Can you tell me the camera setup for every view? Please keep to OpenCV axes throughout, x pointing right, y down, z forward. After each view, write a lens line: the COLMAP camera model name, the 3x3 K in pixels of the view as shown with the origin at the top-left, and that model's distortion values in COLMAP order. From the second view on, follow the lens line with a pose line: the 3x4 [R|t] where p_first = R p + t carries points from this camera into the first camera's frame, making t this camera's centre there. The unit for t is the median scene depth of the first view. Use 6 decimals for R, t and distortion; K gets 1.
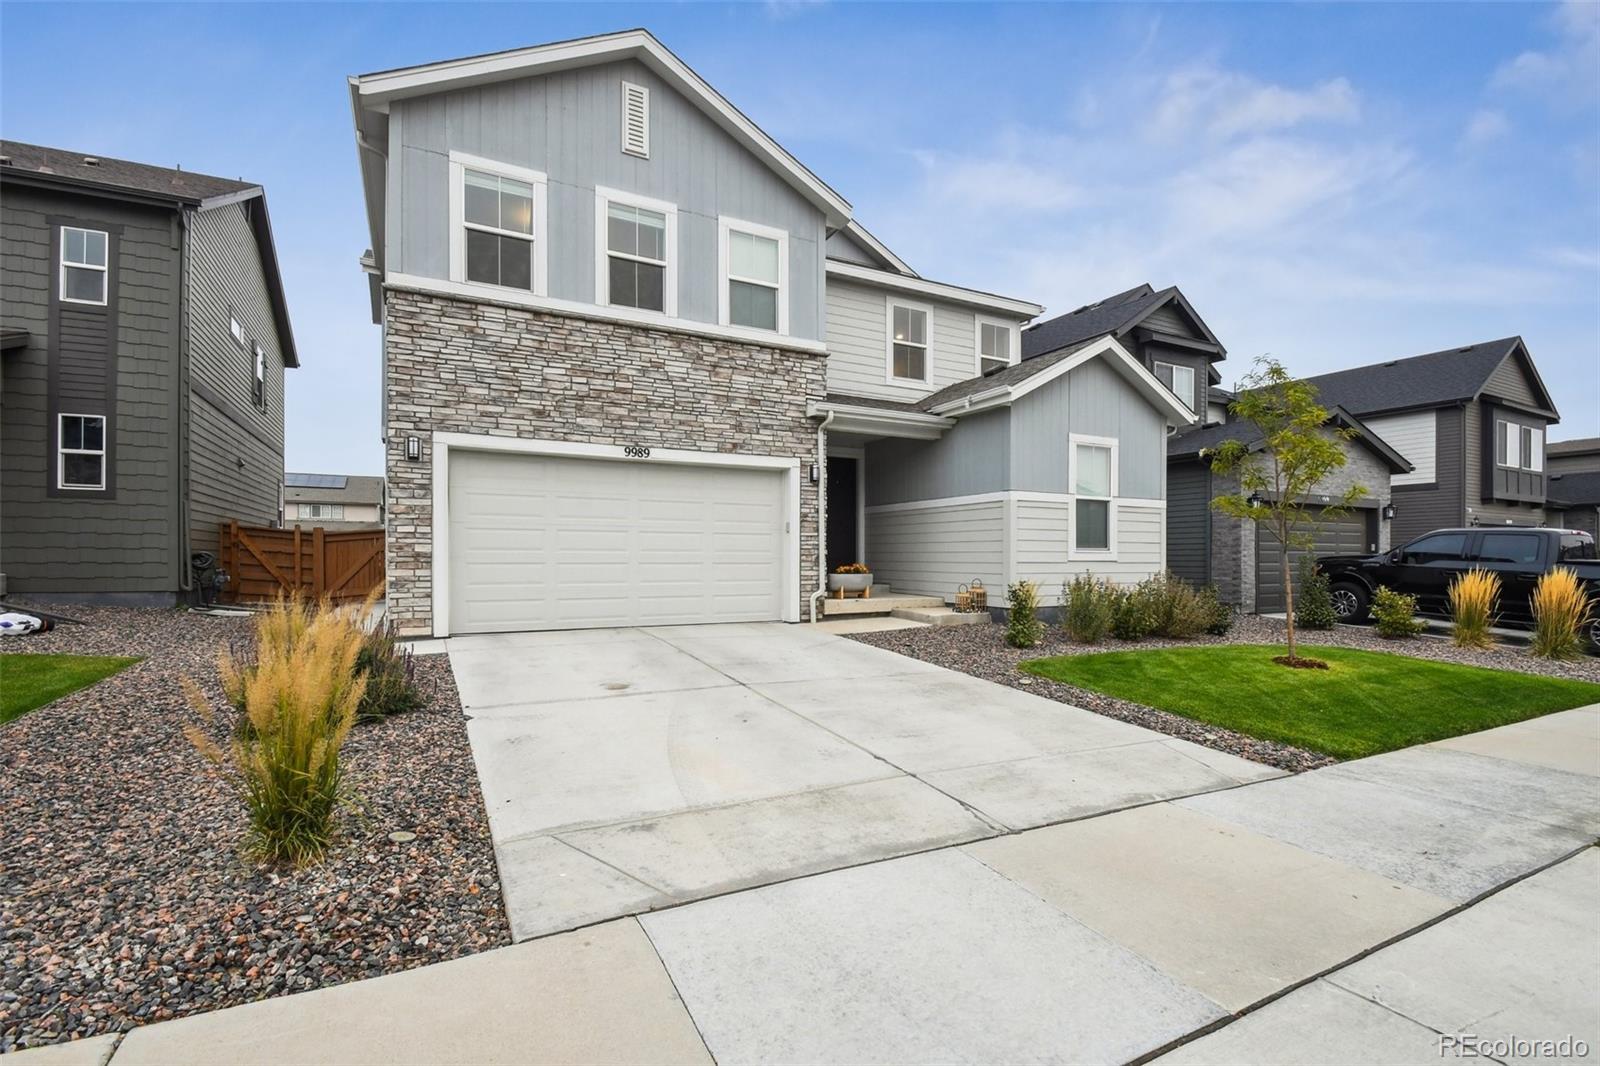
lens RADIAL K [[695.8, 0, 769.1], [0, 695.8, 558.7], [0, 0, 1]] dist [-0.004620, -0.004126]
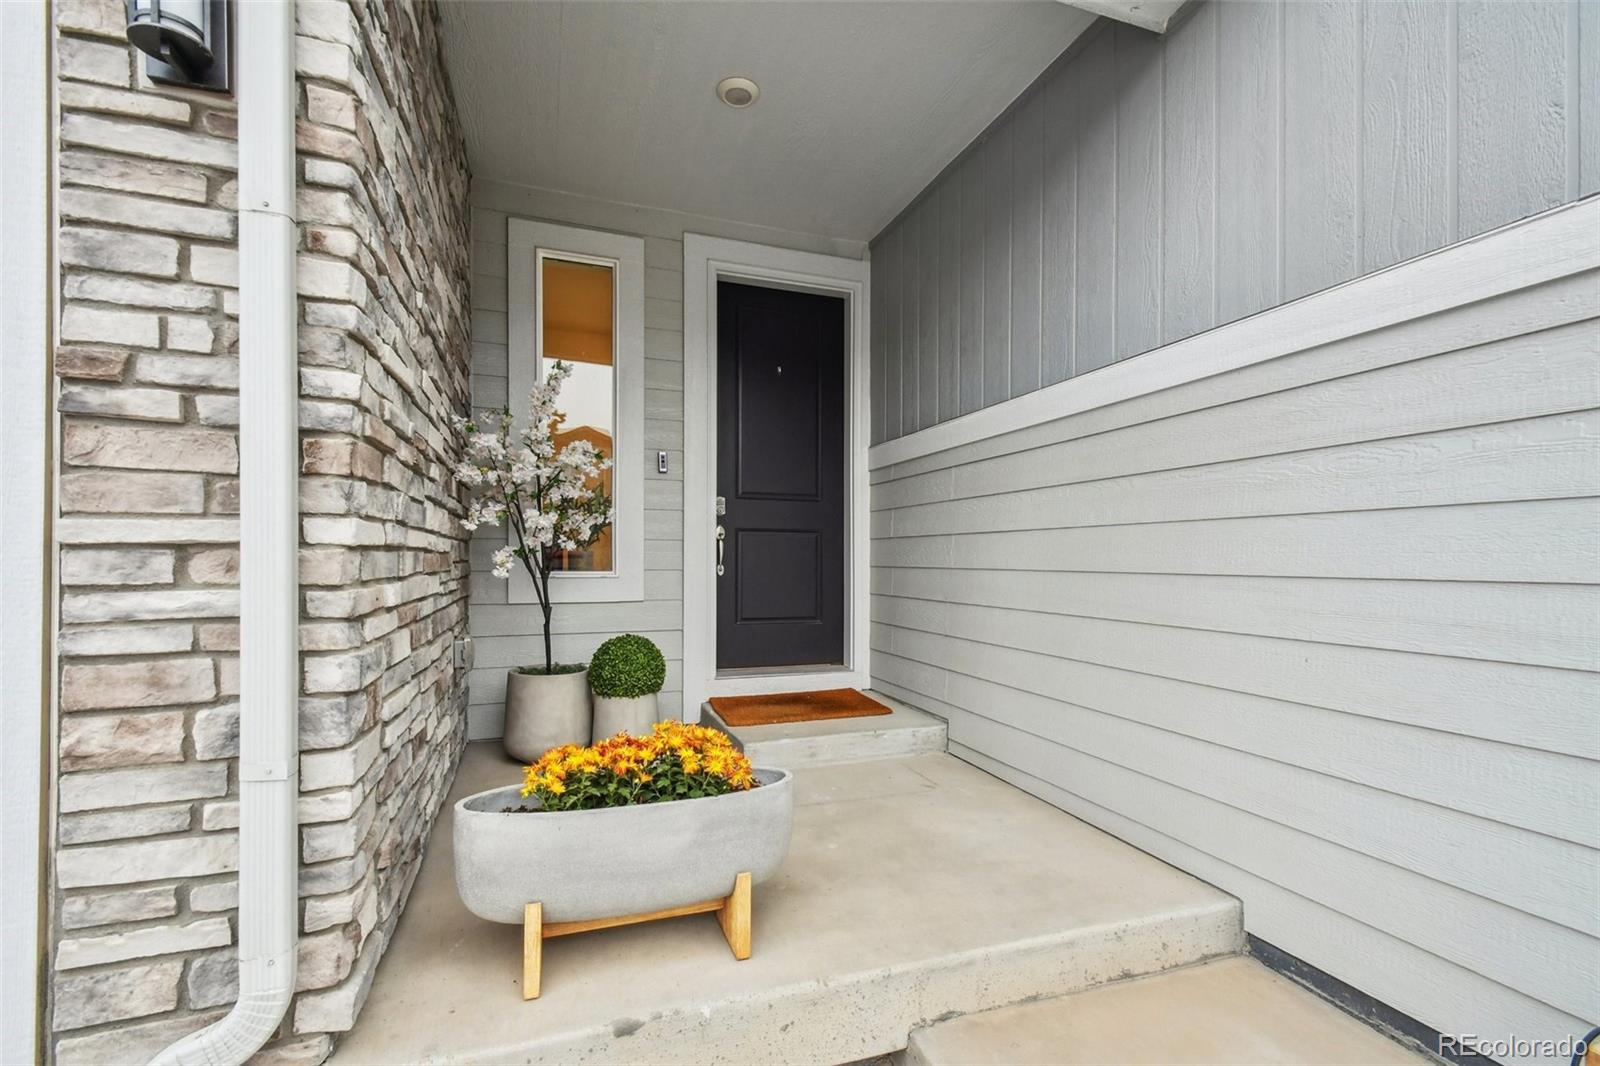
lens RADIAL K [[695.8, 0, 796.6], [0, 695.8, 562.2], [0, 0, 1]] dist [-0.004620, -0.004126]
pose [[0.994590, -0.001394, -0.103872, 0.189249], [0.001334, 0.999999, -0.000648, -0.031631], [0.103873, 0.000506, 0.994590, 0.954356]]
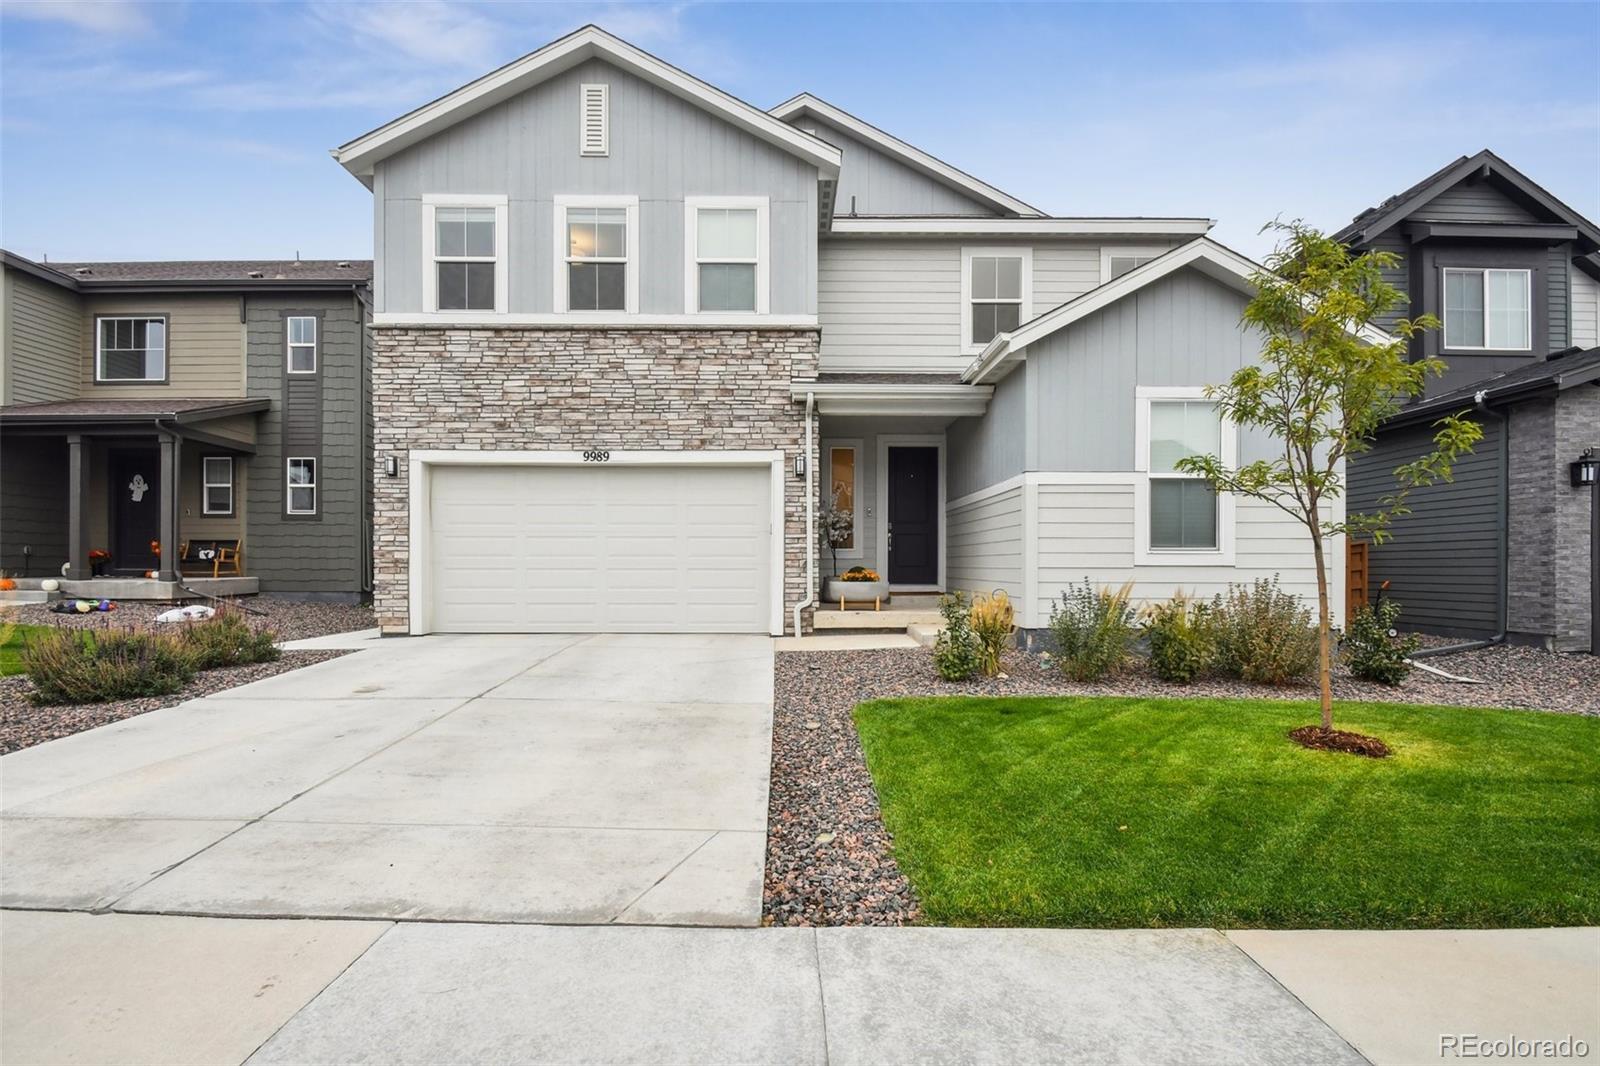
lens RADIAL K [[695.8, 0, 785.8], [0, 695.8, 568.5], [0, 0, 1]] dist [-0.004620, -0.004126]
pose [[0.901456, -0.000914, -0.432869, 0.454758], [0.001491, 0.999998, 0.000995, 0.005345], [0.432868, -0.001542, 0.901456, 0.215855]]
